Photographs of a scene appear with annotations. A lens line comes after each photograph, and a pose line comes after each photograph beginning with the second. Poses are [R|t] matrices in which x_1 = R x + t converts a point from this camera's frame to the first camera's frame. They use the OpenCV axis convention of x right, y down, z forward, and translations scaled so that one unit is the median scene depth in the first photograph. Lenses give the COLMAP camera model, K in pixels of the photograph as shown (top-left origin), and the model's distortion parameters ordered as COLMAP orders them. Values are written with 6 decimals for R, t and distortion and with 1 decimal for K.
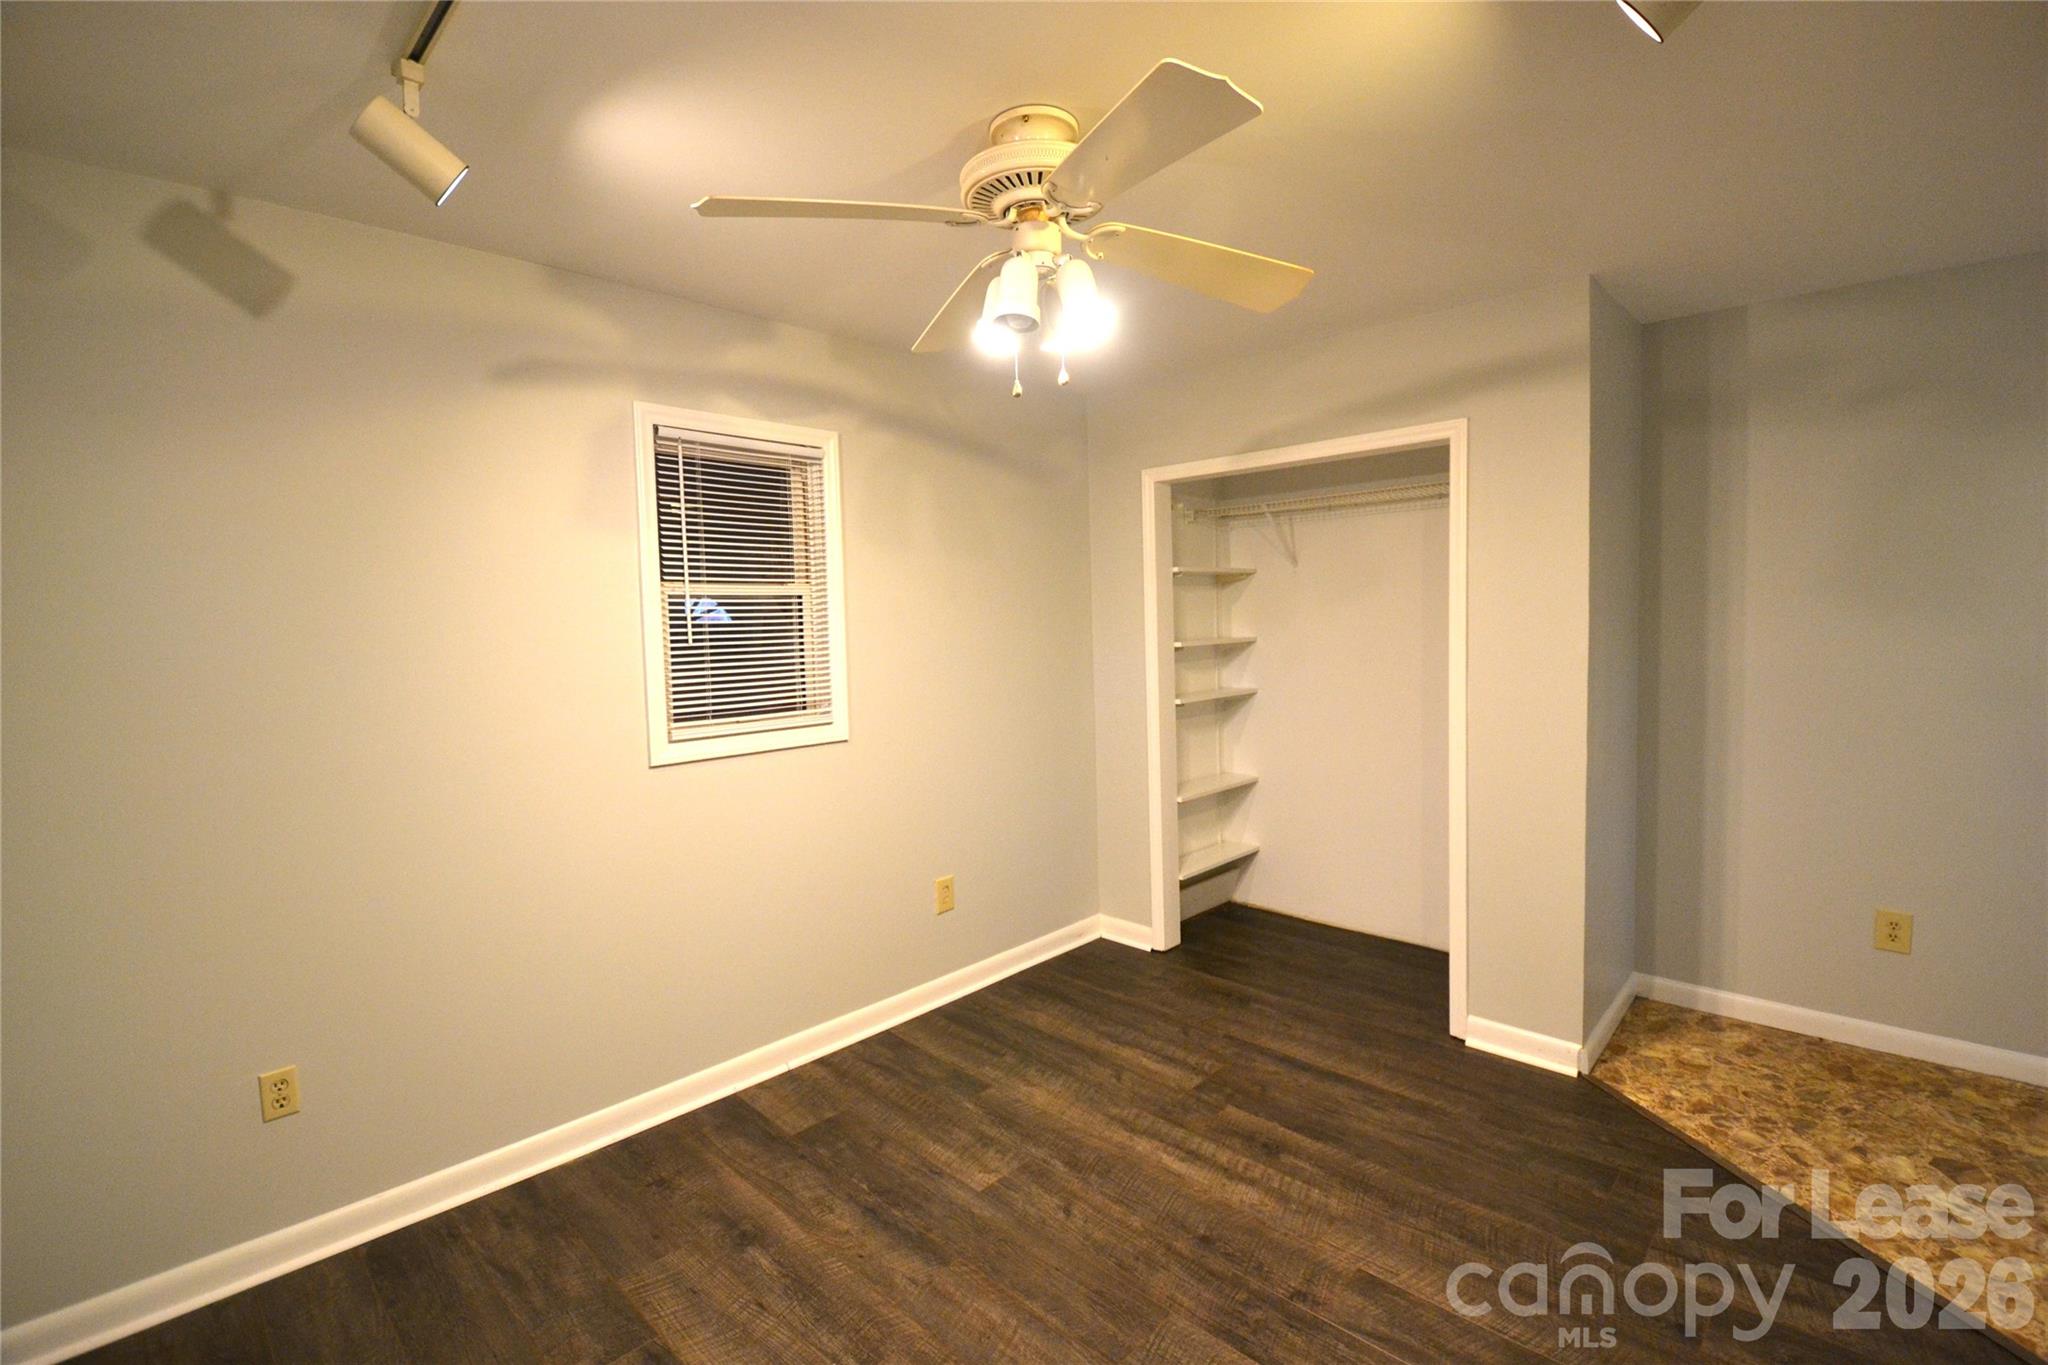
lens RADIAL K [[907.2, 0, 1034.4], [0, 907.2, 676.0], [0, 0, 1]] dist [0.002440, -0.012870]
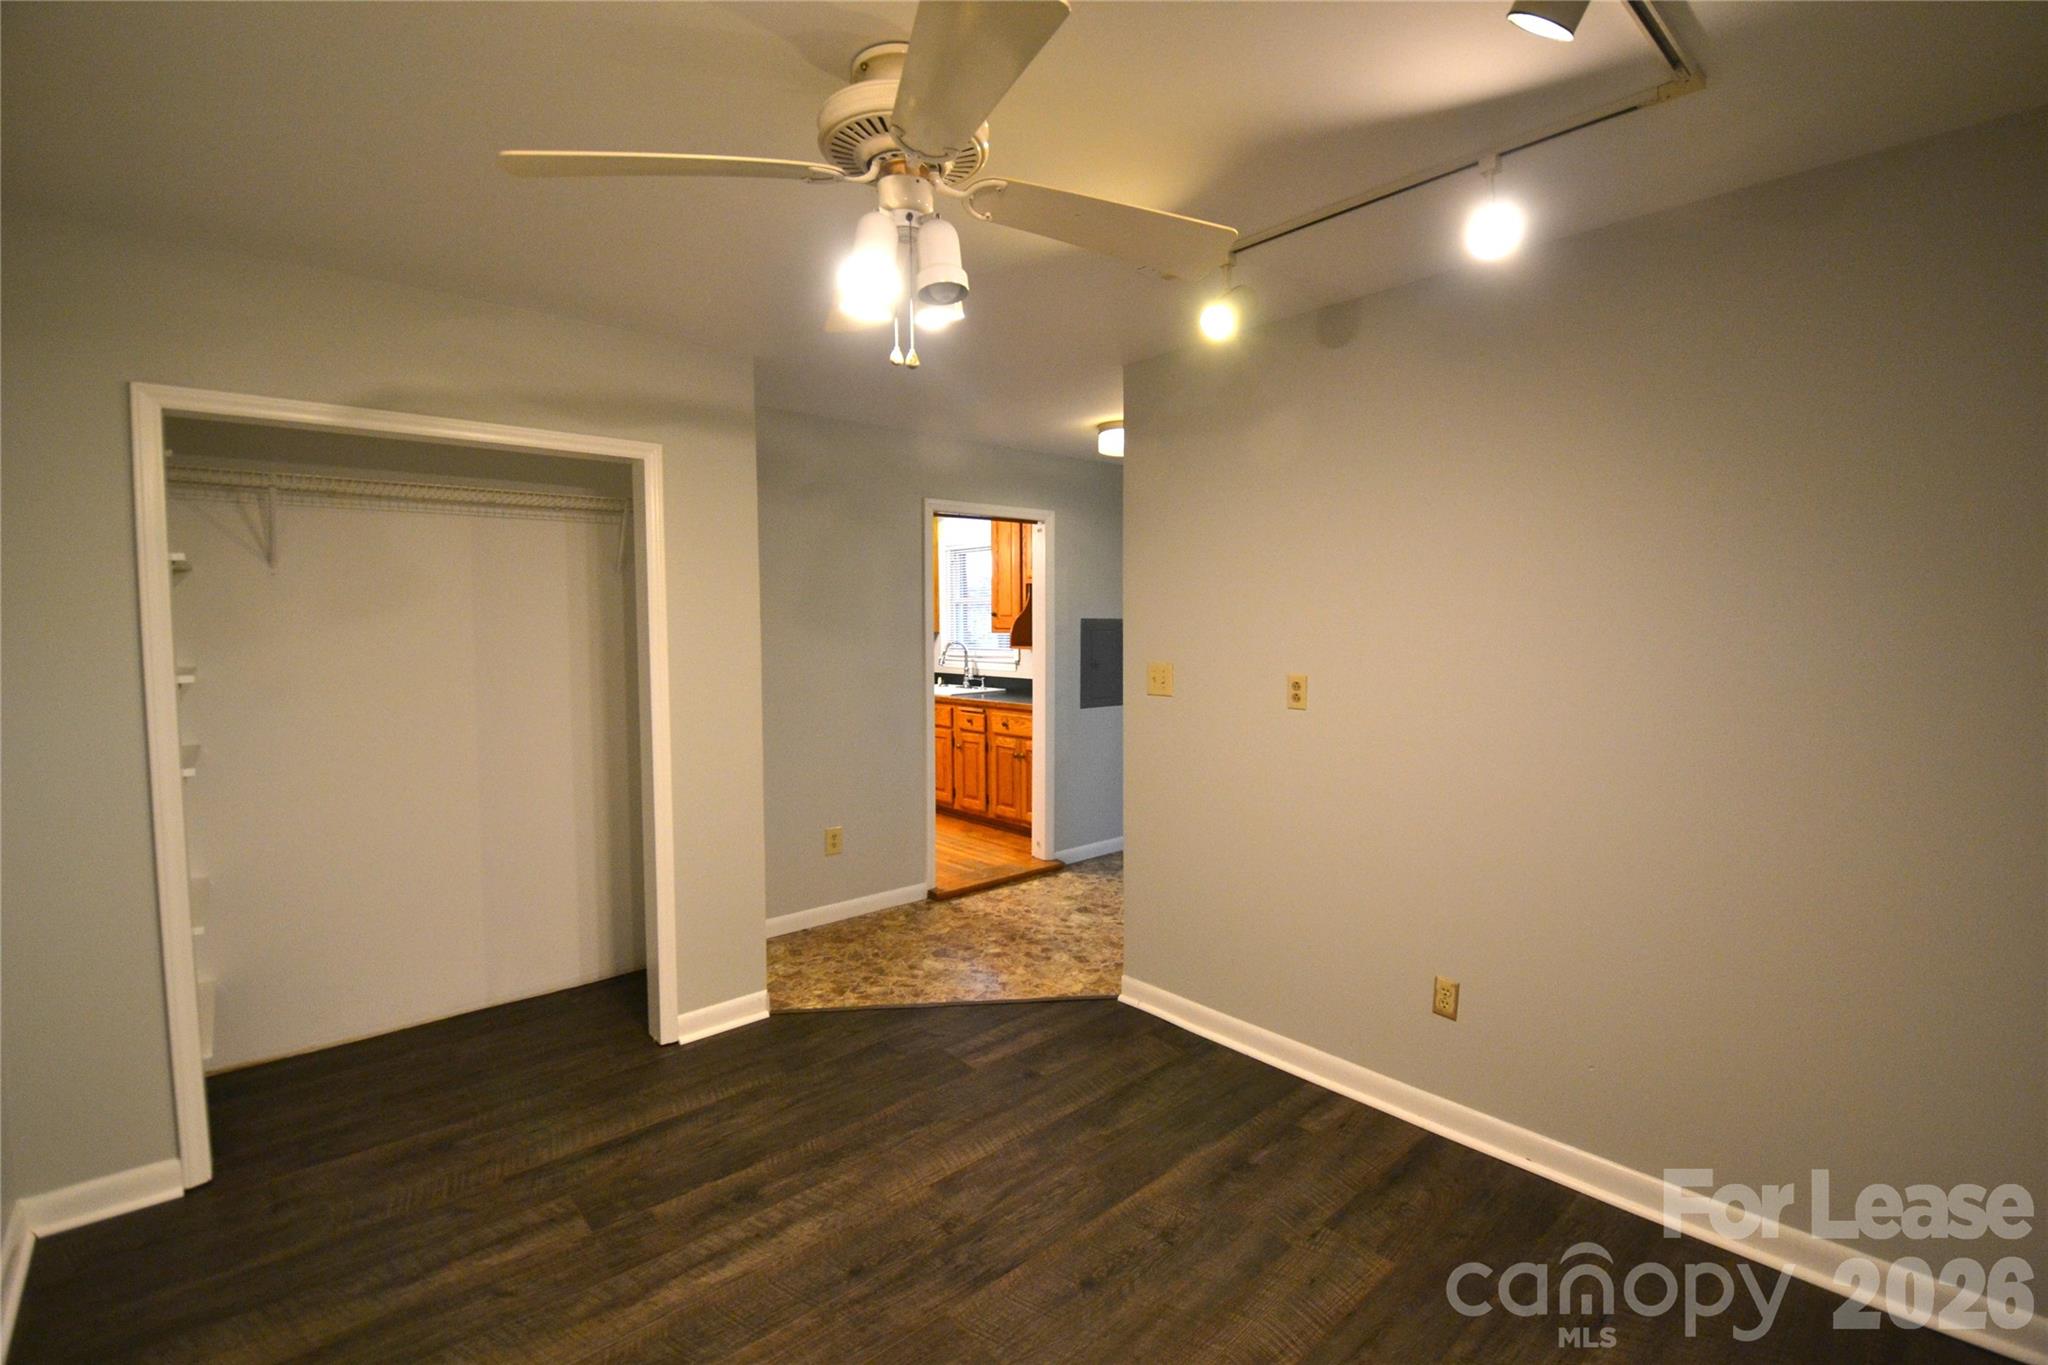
lens RADIAL K [[907.2, 0, 1028.2], [0, 907.2, 678.0], [0, 0, 1]] dist [0.002440, -0.012870]
pose [[0.076400, -0.037710, 0.996364, -0.594983], [0.070309, 0.997001, 0.032343, -0.022521], [-0.994595, 0.067582, 0.078823, 0.564595]]
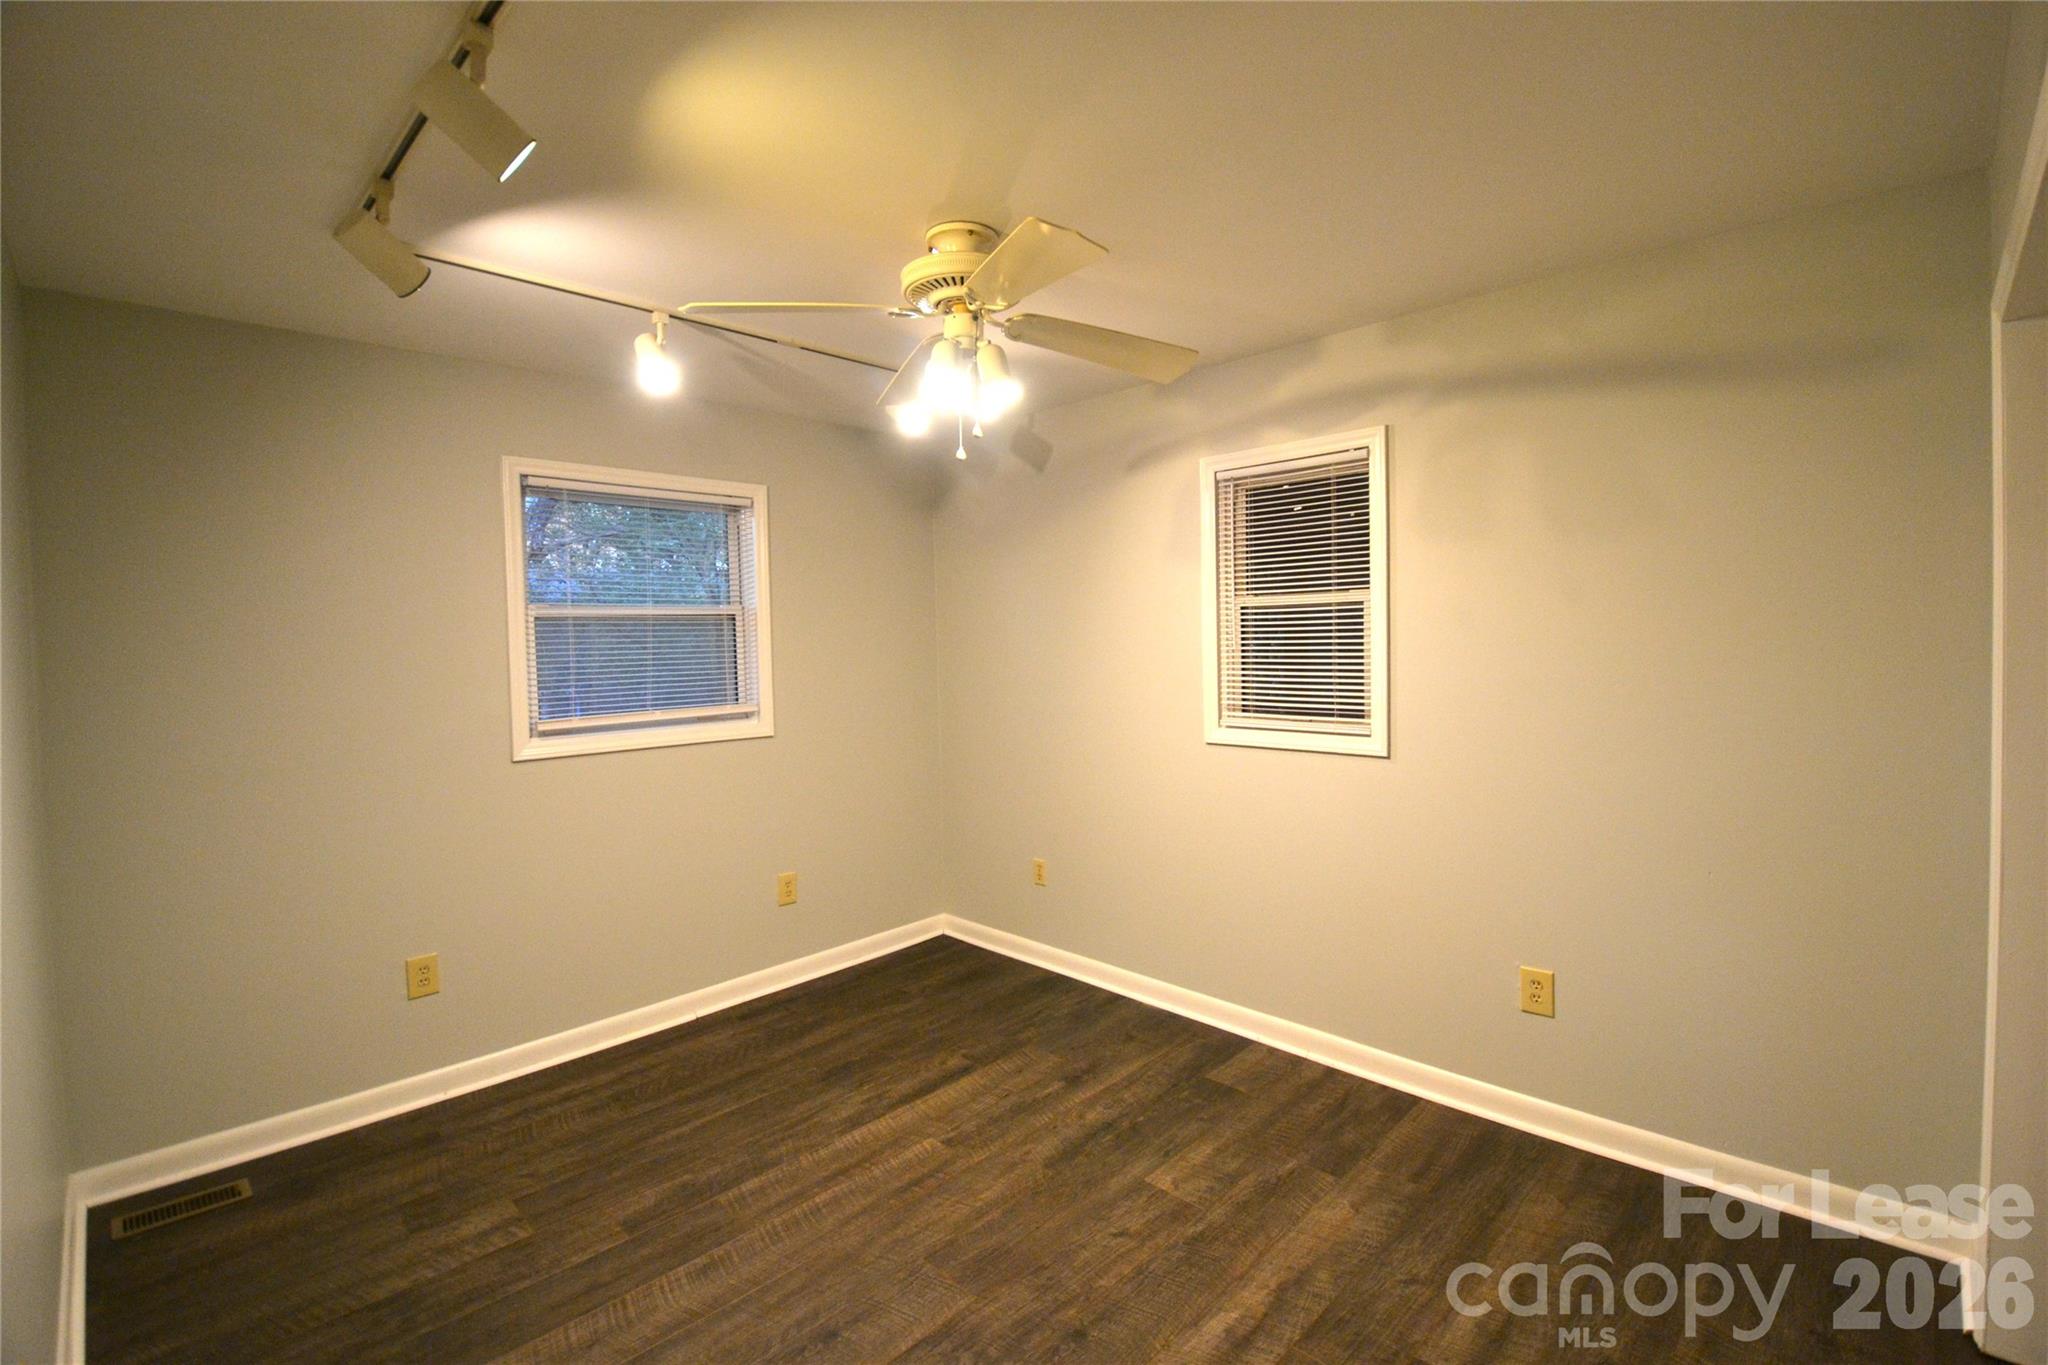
lens RADIAL K [[907.2, 0, 1024.7], [0, 907.2, 675.5], [0, 0, 1]] dist [0.002440, -0.012870]
pose [[-0.013100, 0.066355, -0.997710, 0.838846], [-0.043877, 0.996796, 0.066870, -0.067823], [0.998951, 0.044652, -0.010146, 0.749111]]
